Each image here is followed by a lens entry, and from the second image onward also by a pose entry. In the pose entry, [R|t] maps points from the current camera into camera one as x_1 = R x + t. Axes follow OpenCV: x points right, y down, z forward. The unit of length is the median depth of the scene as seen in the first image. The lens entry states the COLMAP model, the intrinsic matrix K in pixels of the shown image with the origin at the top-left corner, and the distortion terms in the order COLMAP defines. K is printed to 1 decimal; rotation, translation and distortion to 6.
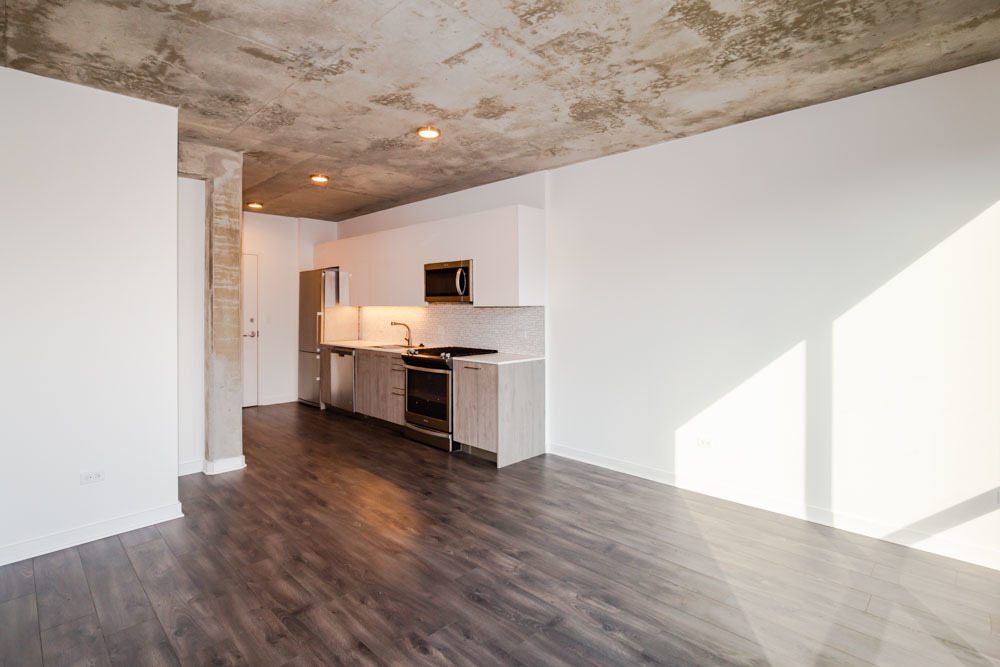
lens RADIAL K [[480.4, 0, 499.8], [0, 480.4, 309.5], [0, 0, 1]] dist [-0.000166, -0.000037]
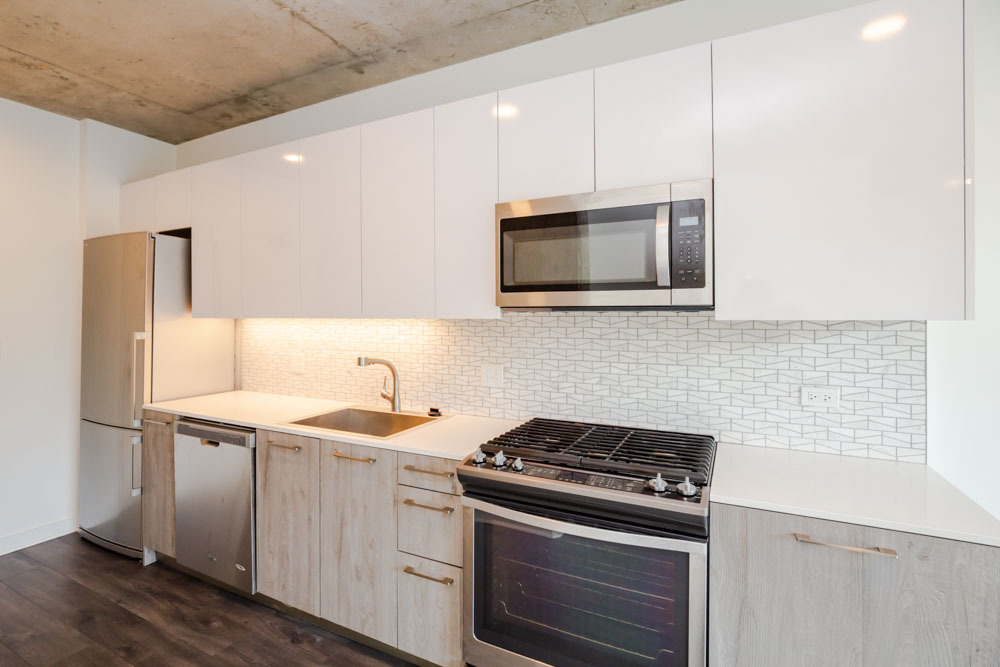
lens RADIAL K [[491.2, 0, 472.4], [0, 491.2, 310.8], [0, 0, 1]] dist [0.000443, -0.000021]
pose [[0.958773, 0.003346, 0.284152, -0.251196], [0.001240, 0.999872, -0.015958, -0.006723], [-0.284169, 0.015652, 0.958646, 0.580105]]
